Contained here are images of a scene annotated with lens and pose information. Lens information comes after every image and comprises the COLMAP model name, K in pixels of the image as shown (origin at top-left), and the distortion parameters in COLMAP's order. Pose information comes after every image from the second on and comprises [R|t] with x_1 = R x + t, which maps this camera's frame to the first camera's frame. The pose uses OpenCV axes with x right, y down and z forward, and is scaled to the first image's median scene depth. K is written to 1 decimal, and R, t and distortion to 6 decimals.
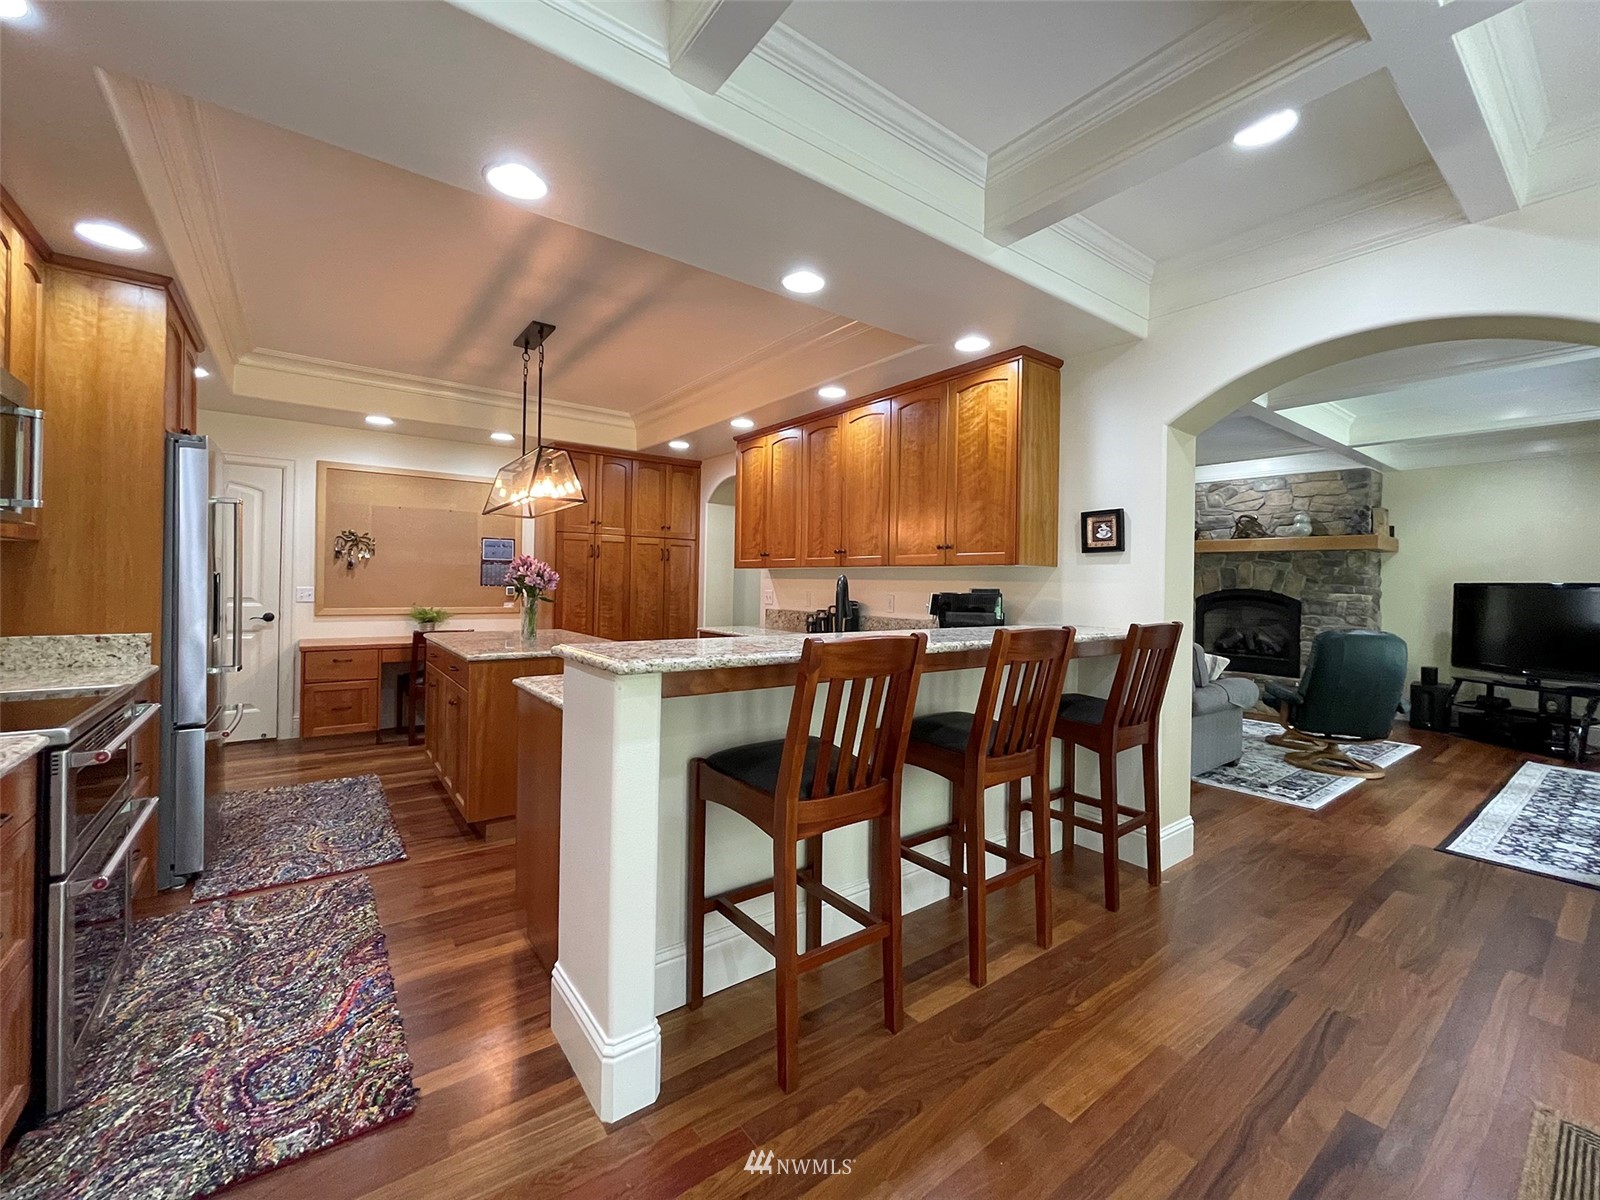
lens RADIAL K [[668.2, 0, 791.0], [0, 668.2, 581.1], [0, 0, 1]] dist [0.003141, 0.002329]
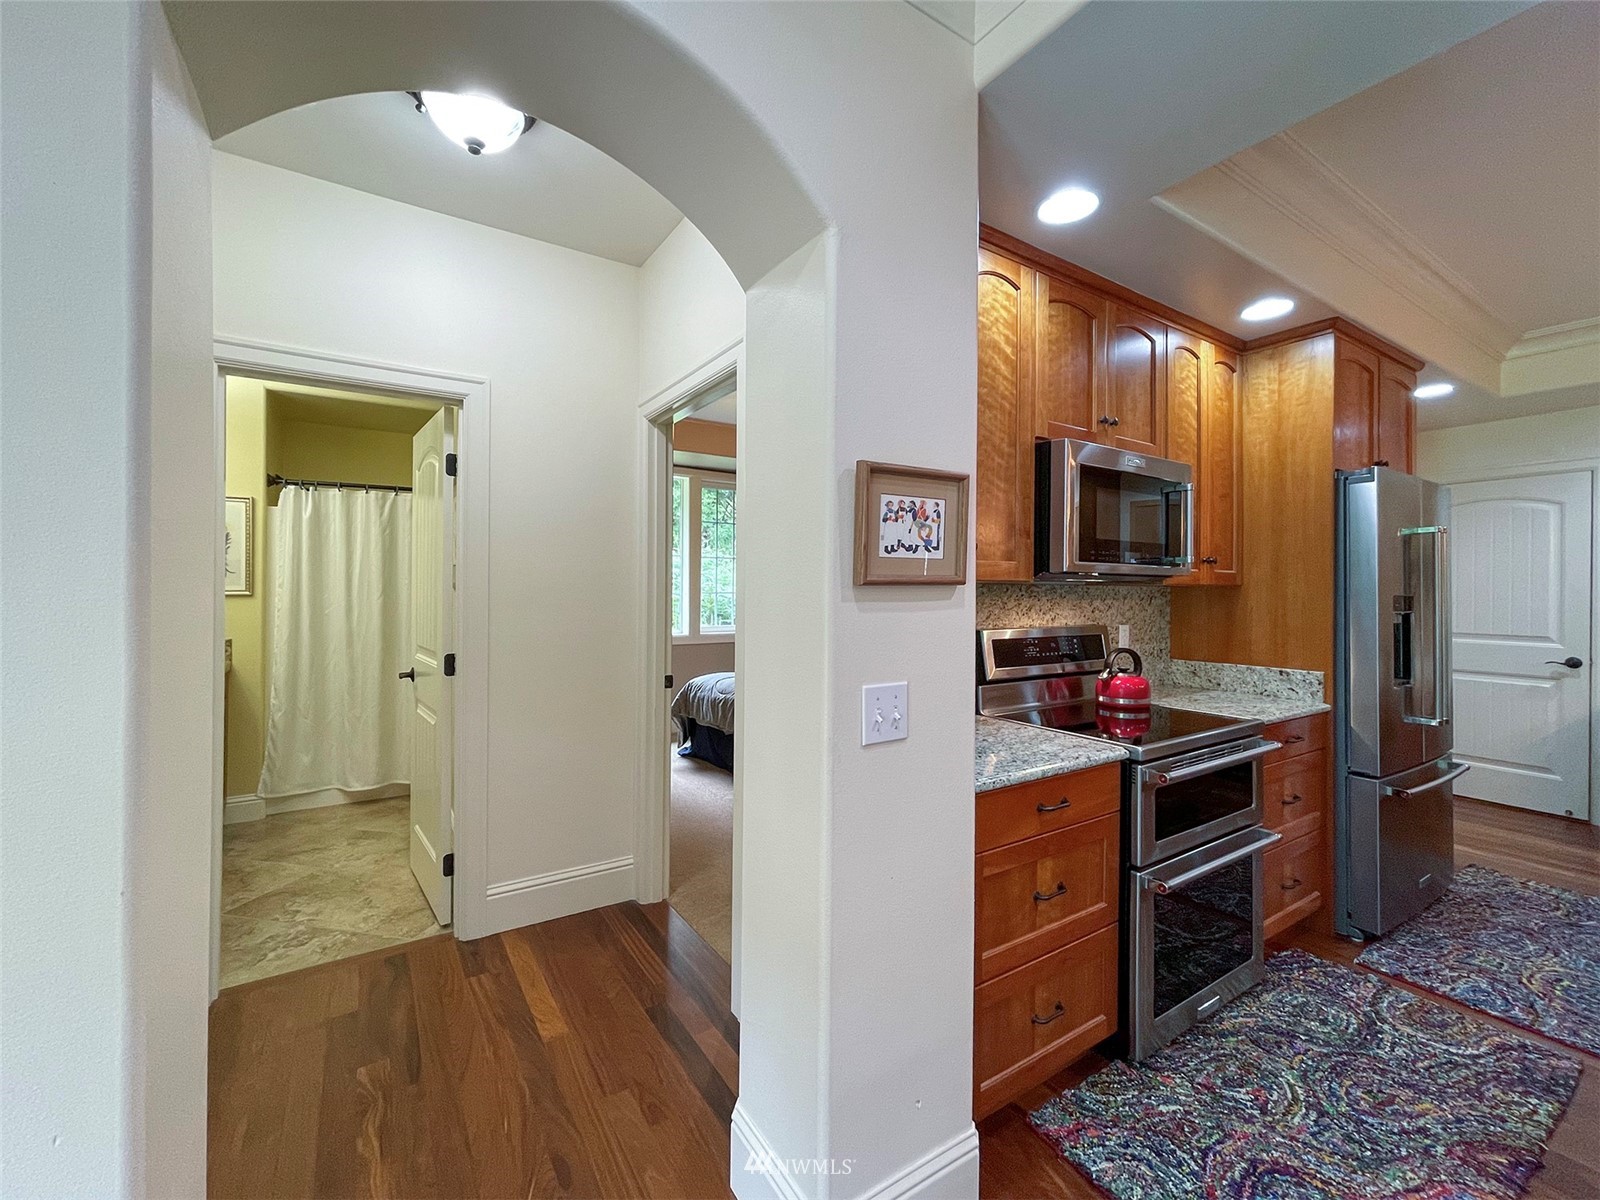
lens RADIAL K [[668.2, 0, 807.8], [0, 668.2, 589.9], [0, 0, 1]] dist [0.003141, 0.002329]
pose [[-0.045359, -0.022222, -0.998724, 0.106968], [-0.003826, 0.999749, -0.022072, -0.023401], [0.998963, 0.002820, -0.045432, 0.288577]]
